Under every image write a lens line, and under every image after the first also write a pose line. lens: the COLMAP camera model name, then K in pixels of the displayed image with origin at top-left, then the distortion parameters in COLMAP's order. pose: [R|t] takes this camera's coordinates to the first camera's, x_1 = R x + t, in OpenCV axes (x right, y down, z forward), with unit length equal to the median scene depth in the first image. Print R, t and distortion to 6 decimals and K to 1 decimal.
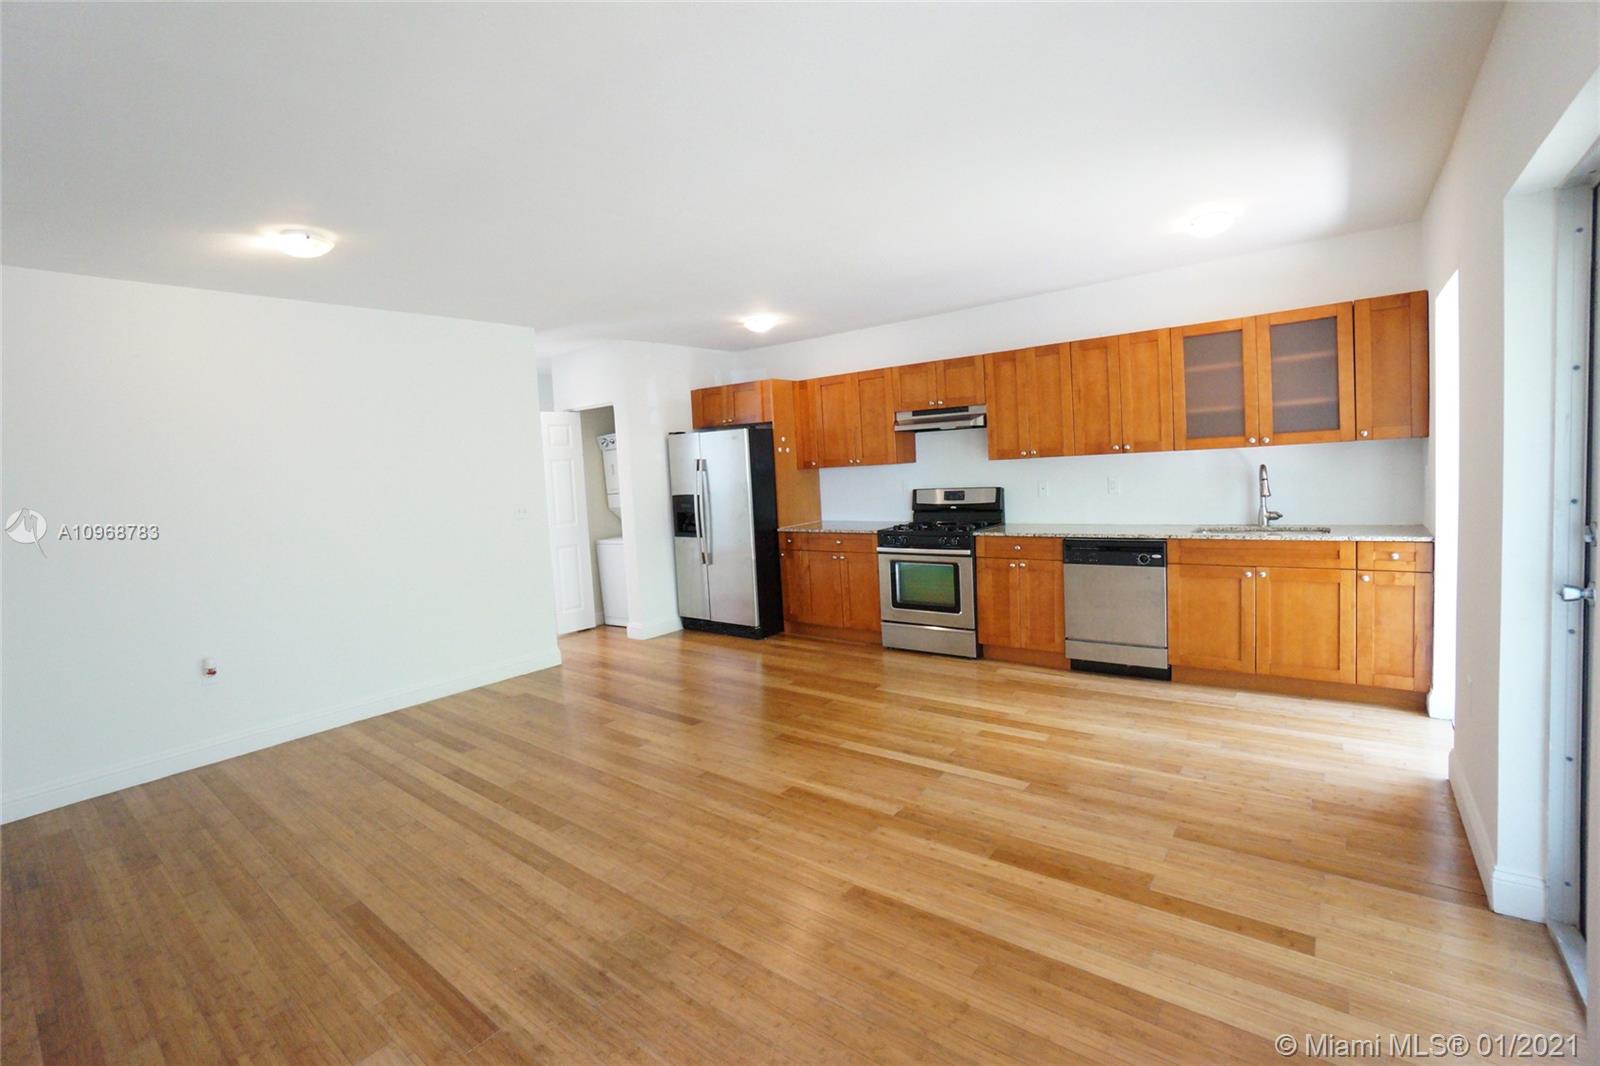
lens RADIAL K [[709.9, 0, 796.2], [0, 709.9, 514.9], [0, 0, 1]] dist [-0.066403, 0.025501]
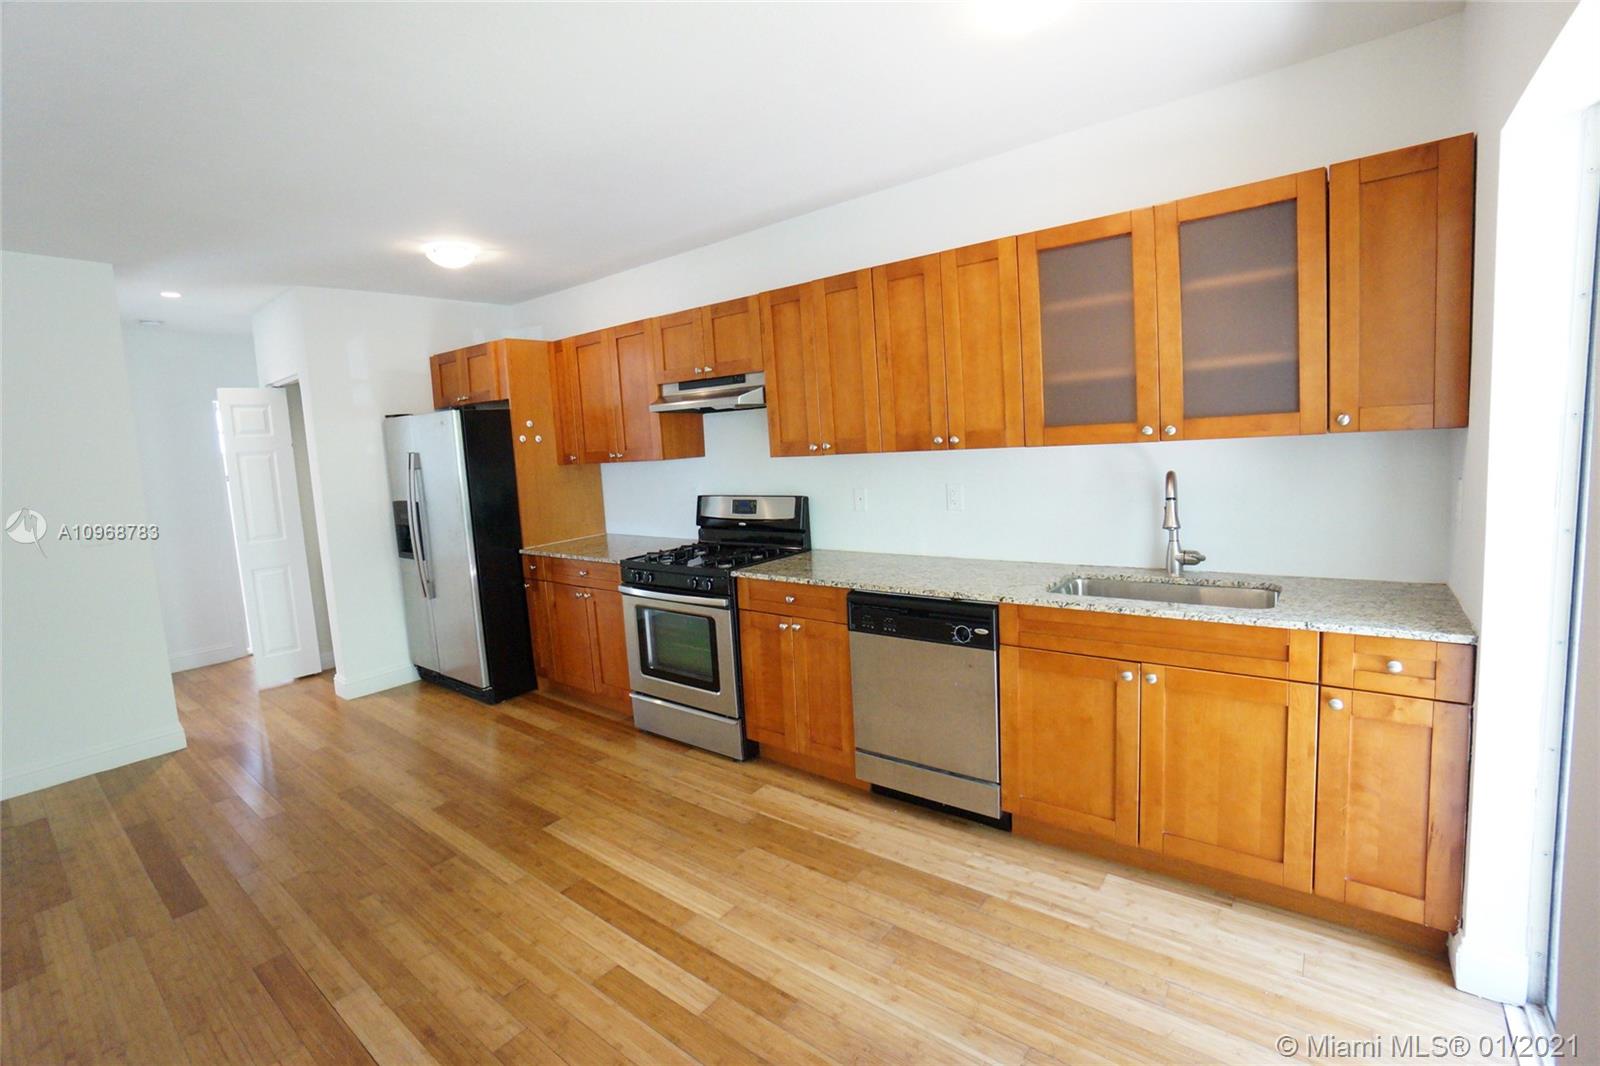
lens RADIAL K [[709.9, 0, 796.2], [0, 709.9, 514.9], [0, 0, 1]] dist [-0.066403, 0.025501]
pose [[0.999987, -0.002648, 0.004384, 0.369765], [0.002486, 0.999334, 0.036412, -0.060429], [-0.004478, -0.036401, 0.999327, 0.430640]]
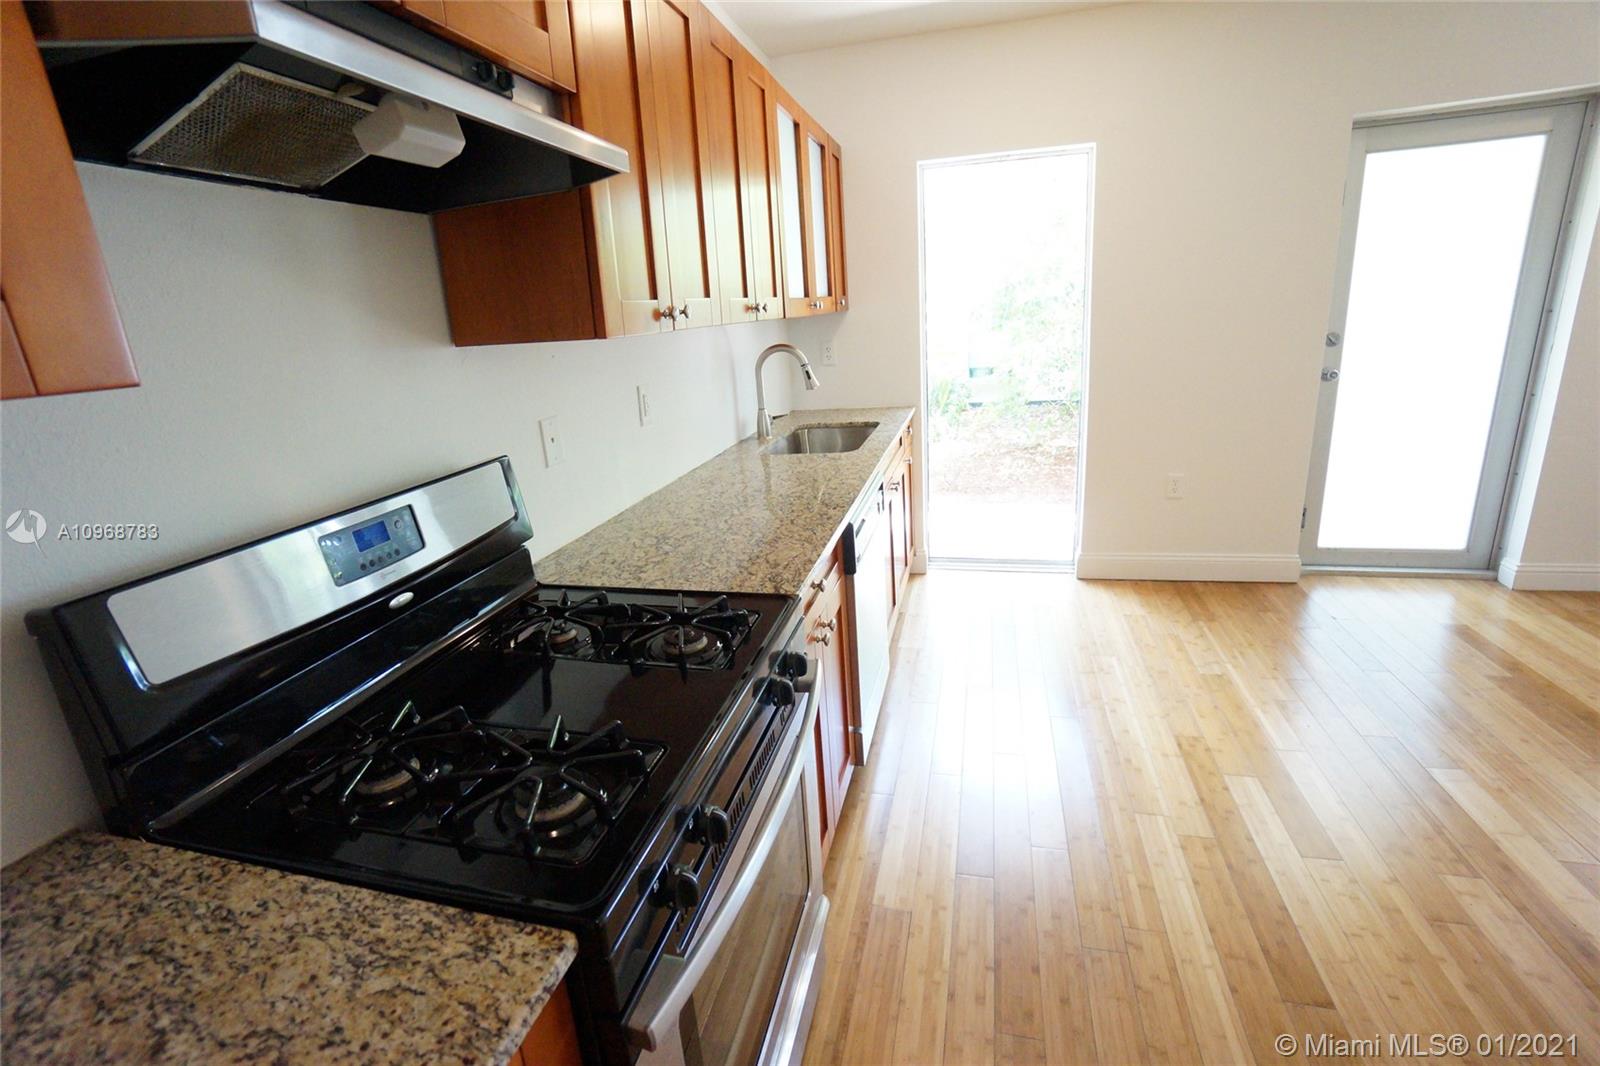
lens RADIAL K [[714.5, 0, 792.6], [0, 714.5, 512.6], [0, 0, 1]] dist [-0.064829, 0.024196]
pose [[-0.395031, -0.168599, 0.903064, 0.011657], [0.154871, 0.956724, 0.246363, -0.087873], [-0.905519, 0.237179, -0.351825, 1.312528]]
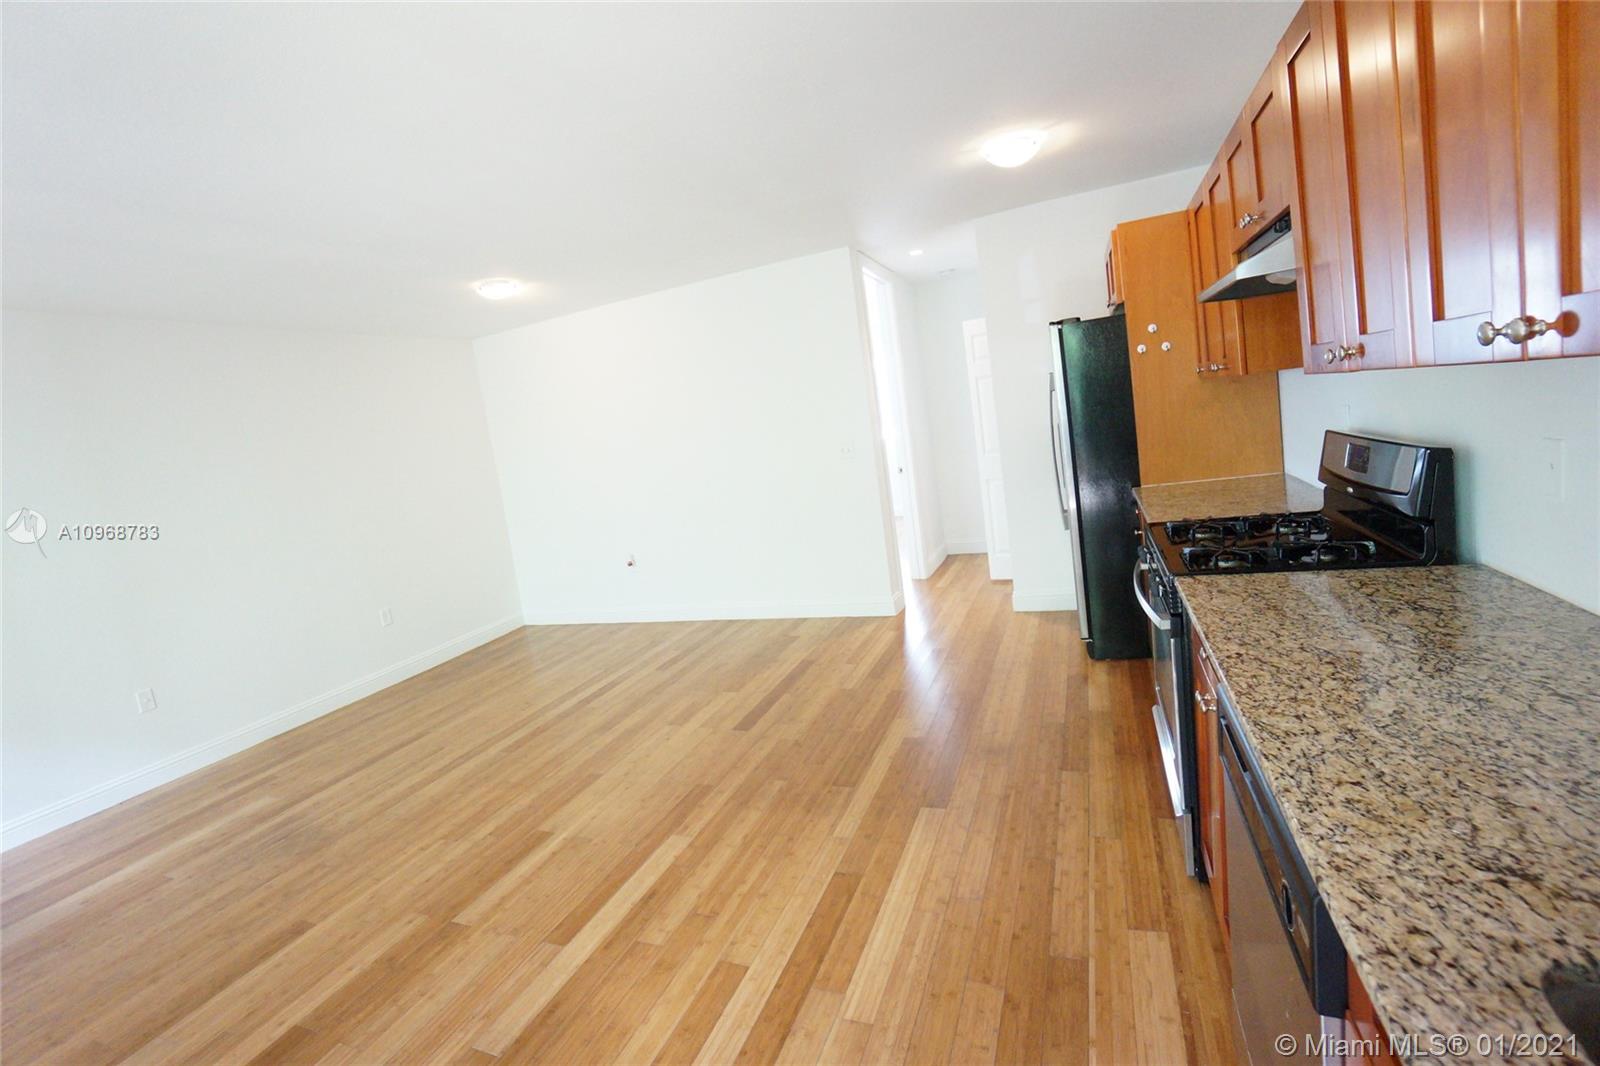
lens RADIAL K [[714.5, 0, 792.6], [0, 714.5, 512.6], [0, 0, 1]] dist [-0.064829, 0.024196]
pose [[0.280798, 0.133183, -0.950481, 0.661633], [0.054181, 0.986546, 0.154243, -0.095907], [0.958236, -0.094809, 0.269805, 0.845672]]
